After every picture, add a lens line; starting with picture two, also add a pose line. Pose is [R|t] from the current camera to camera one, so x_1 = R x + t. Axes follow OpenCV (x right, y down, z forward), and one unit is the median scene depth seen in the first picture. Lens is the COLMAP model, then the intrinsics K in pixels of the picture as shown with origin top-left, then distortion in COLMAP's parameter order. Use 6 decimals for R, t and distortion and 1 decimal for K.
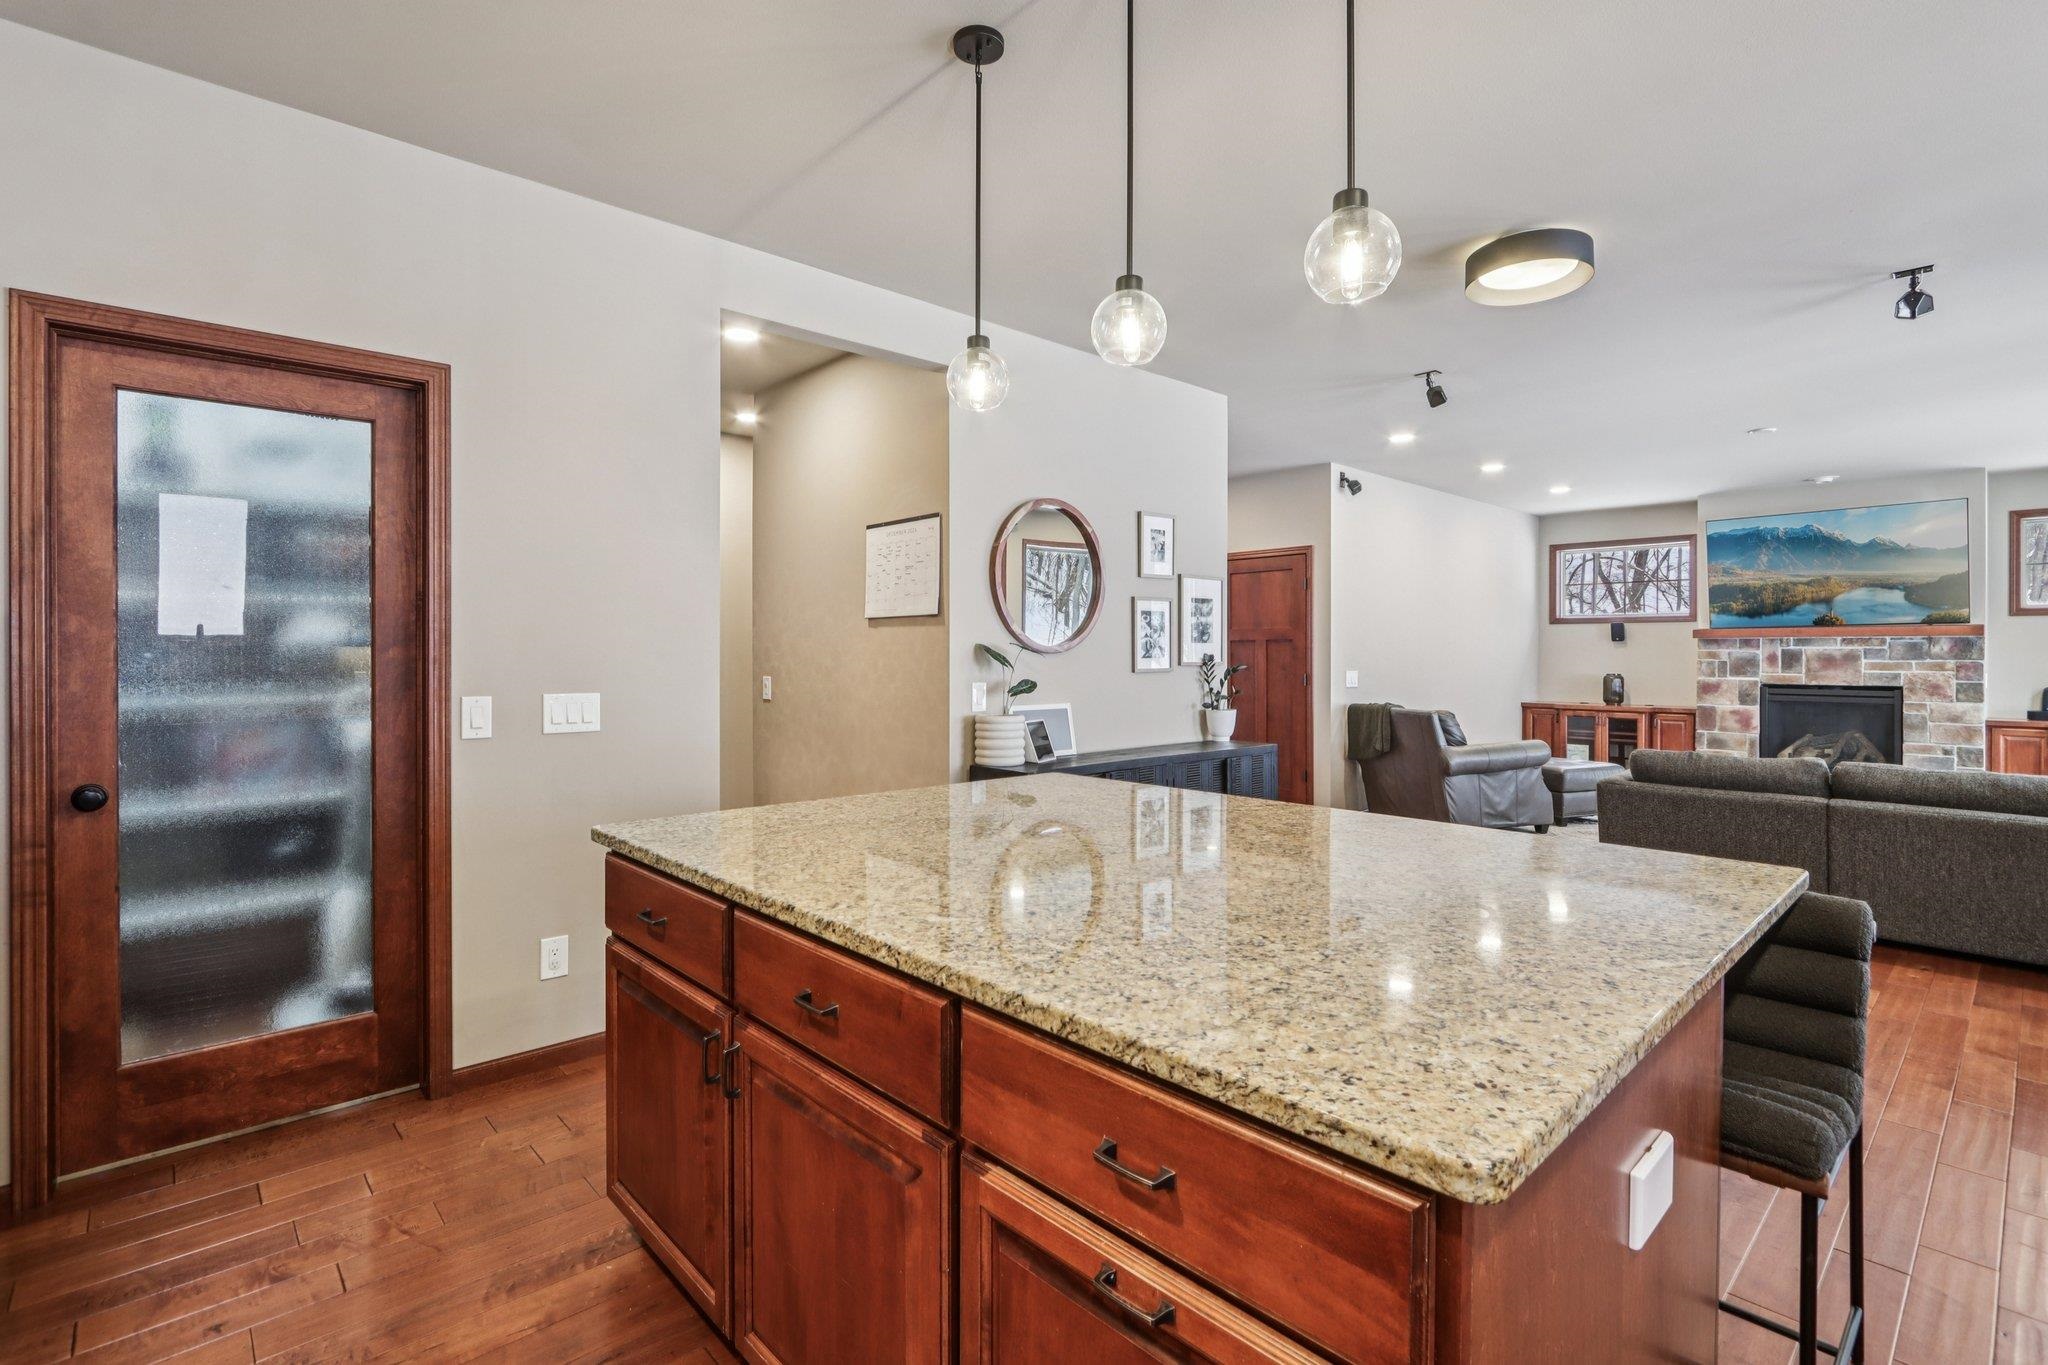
lens RADIAL K [[971.7, 0, 1024.2], [0, 971.7, 655.7], [0, 0, 1]] dist [-0.002278, 0.000042]
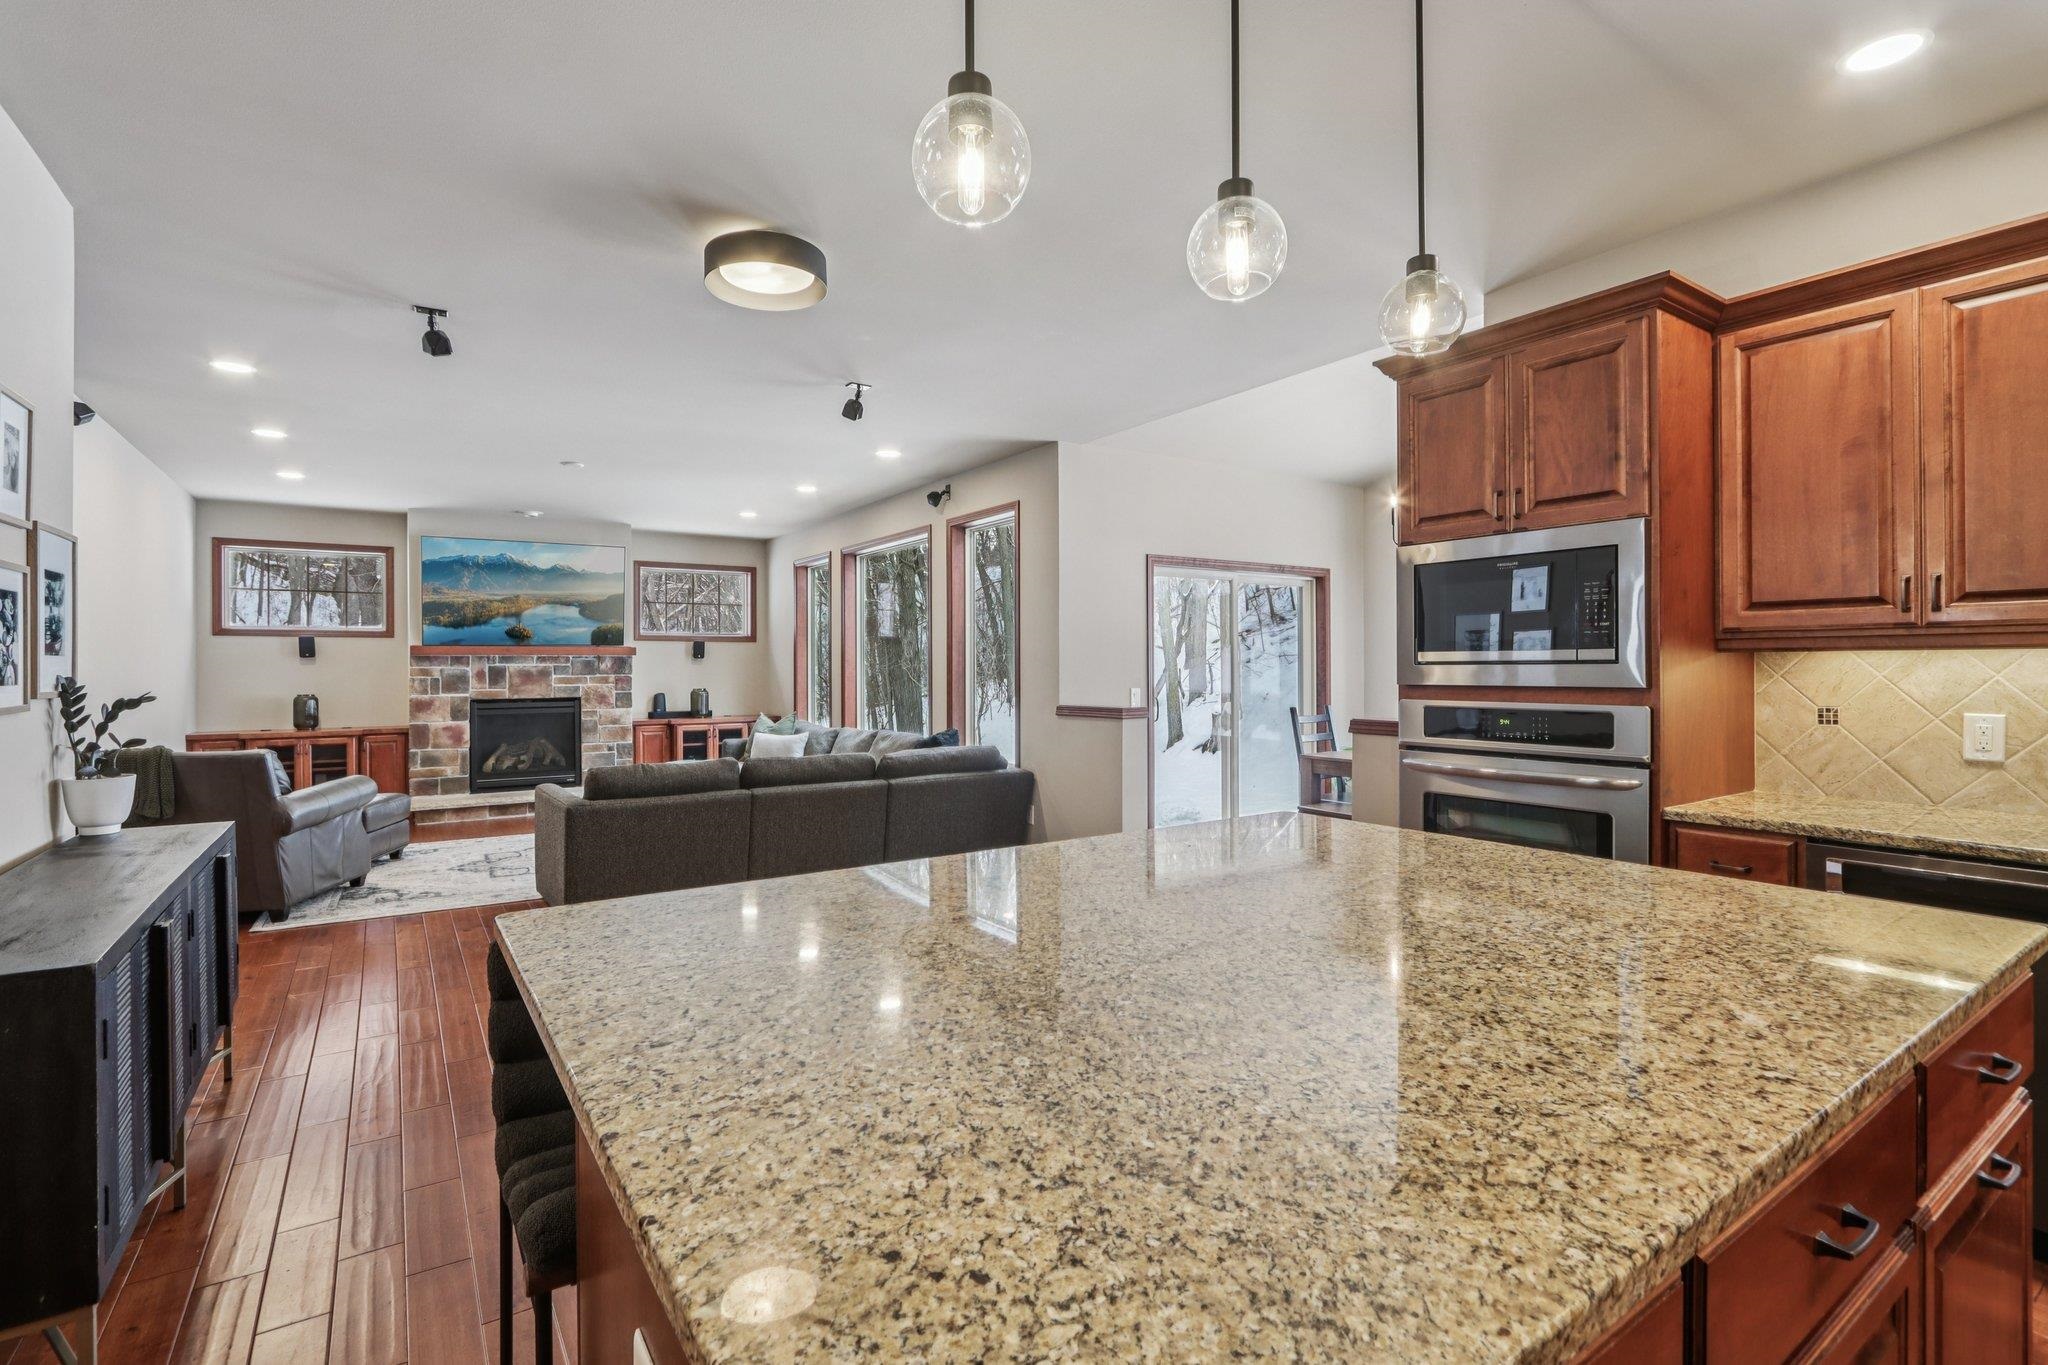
lens RADIAL K [[954.9, 0, 1020.9], [0, 954.9, 664.4], [0, 0, 1]] dist [-0.008787, -0.000838]
pose [[0.163770, 0.000257, 0.986498, -0.154739], [0.008923, 0.999959, -0.001742, -0.001603], [-0.986458, 0.009088, 0.163761, 0.256478]]
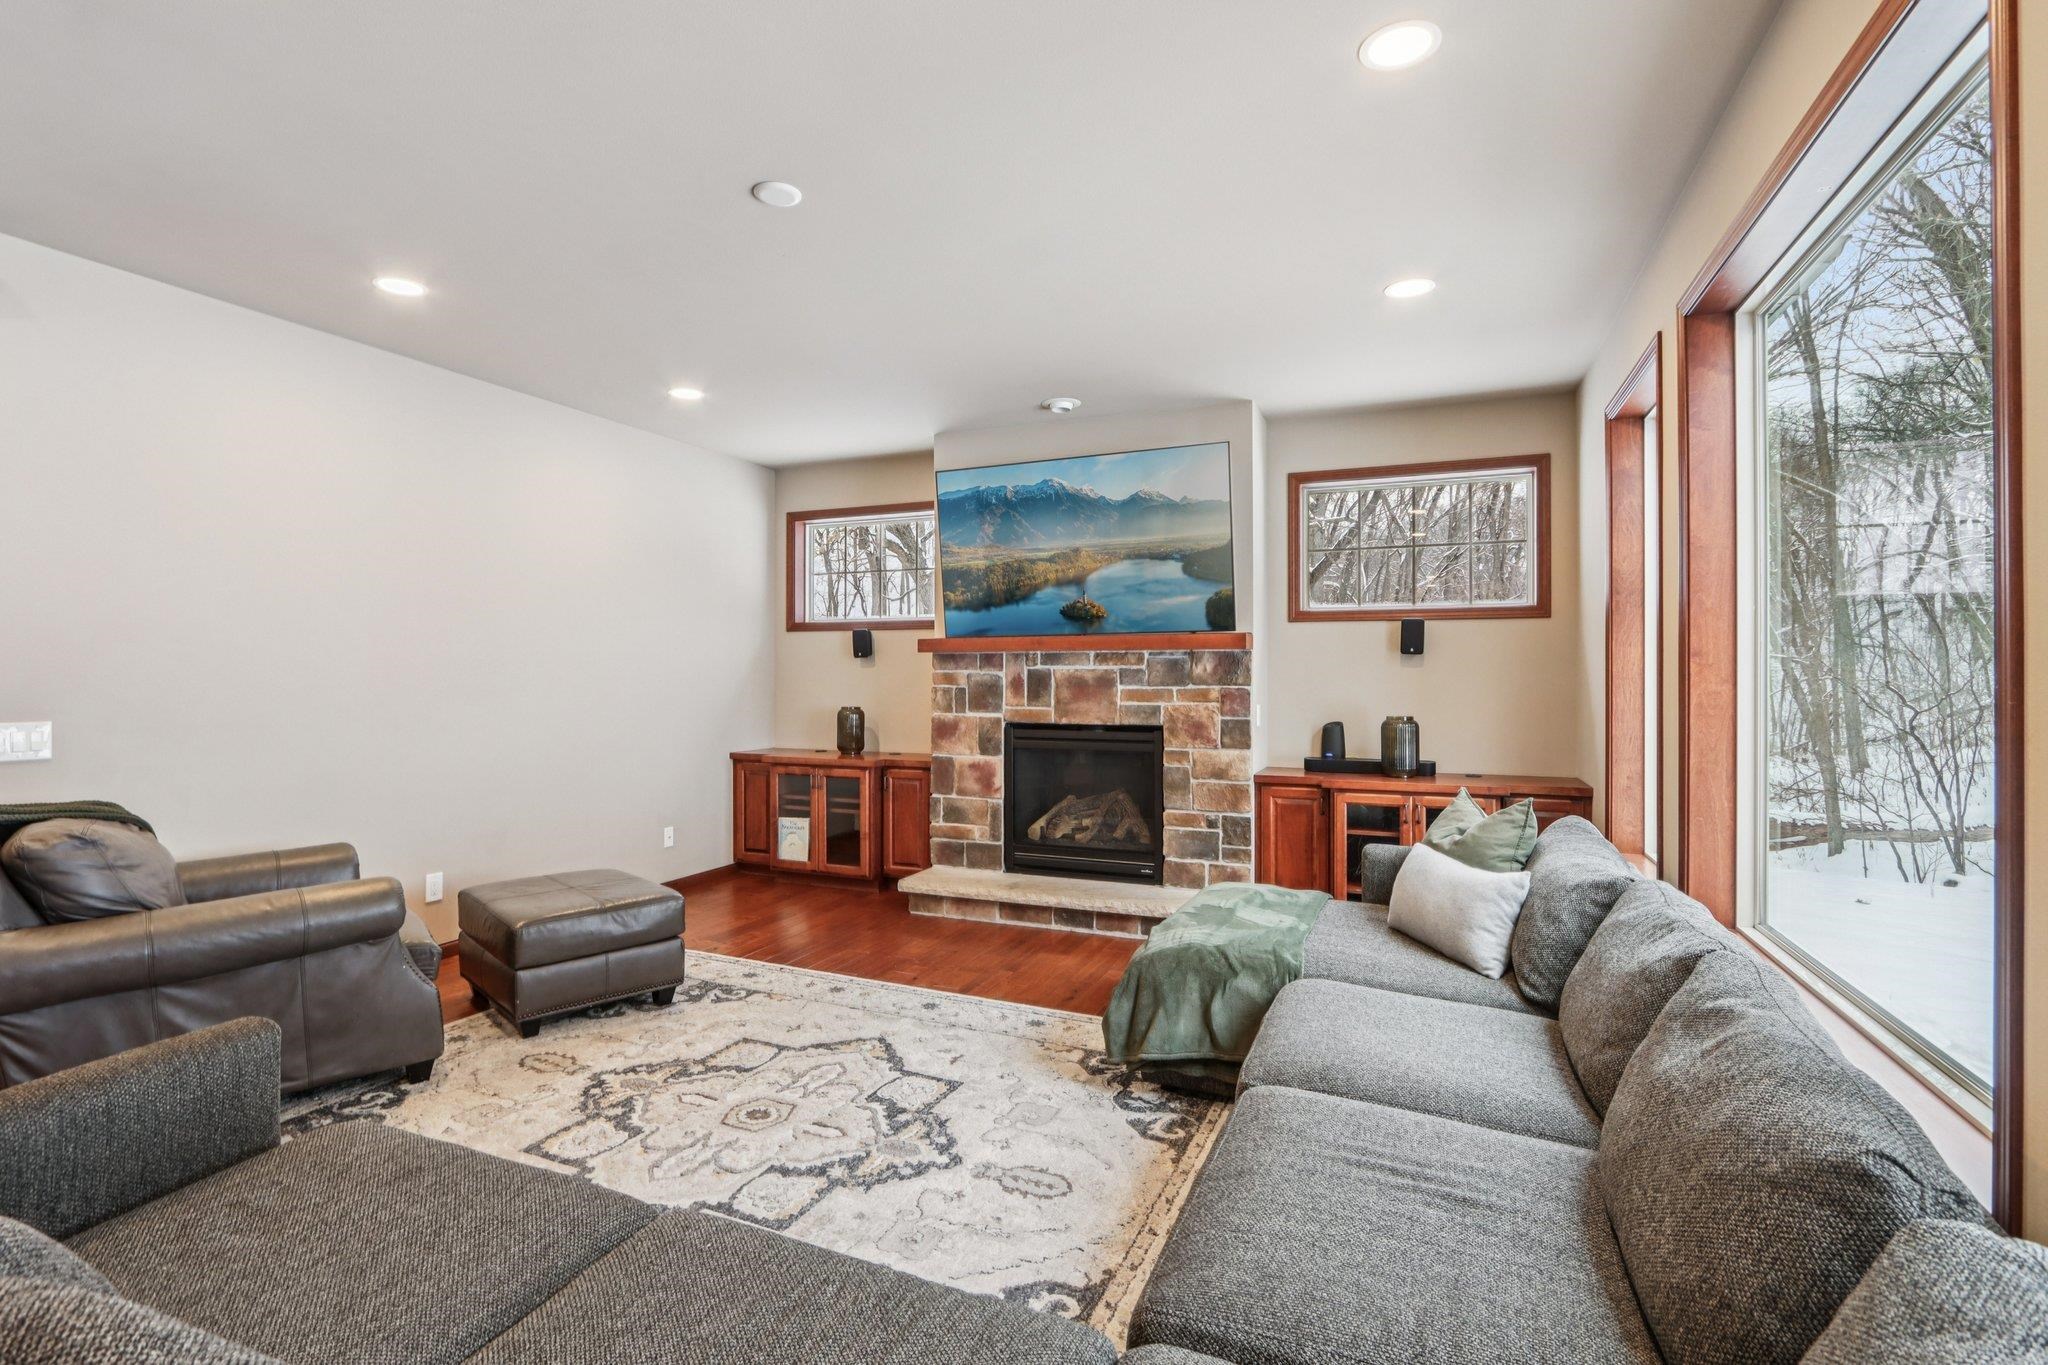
lens RADIAL K [[953.7, 0, 1020.9], [0, 953.7, 676.8], [0, 0, 1]] dist [-0.011812, -0.000085]
pose [[0.915162, -0.003699, 0.403068, 0.521894], [0.003267, 0.999993, 0.001760, -0.002981], [-0.403072, -0.000293, 0.915168, 0.416226]]
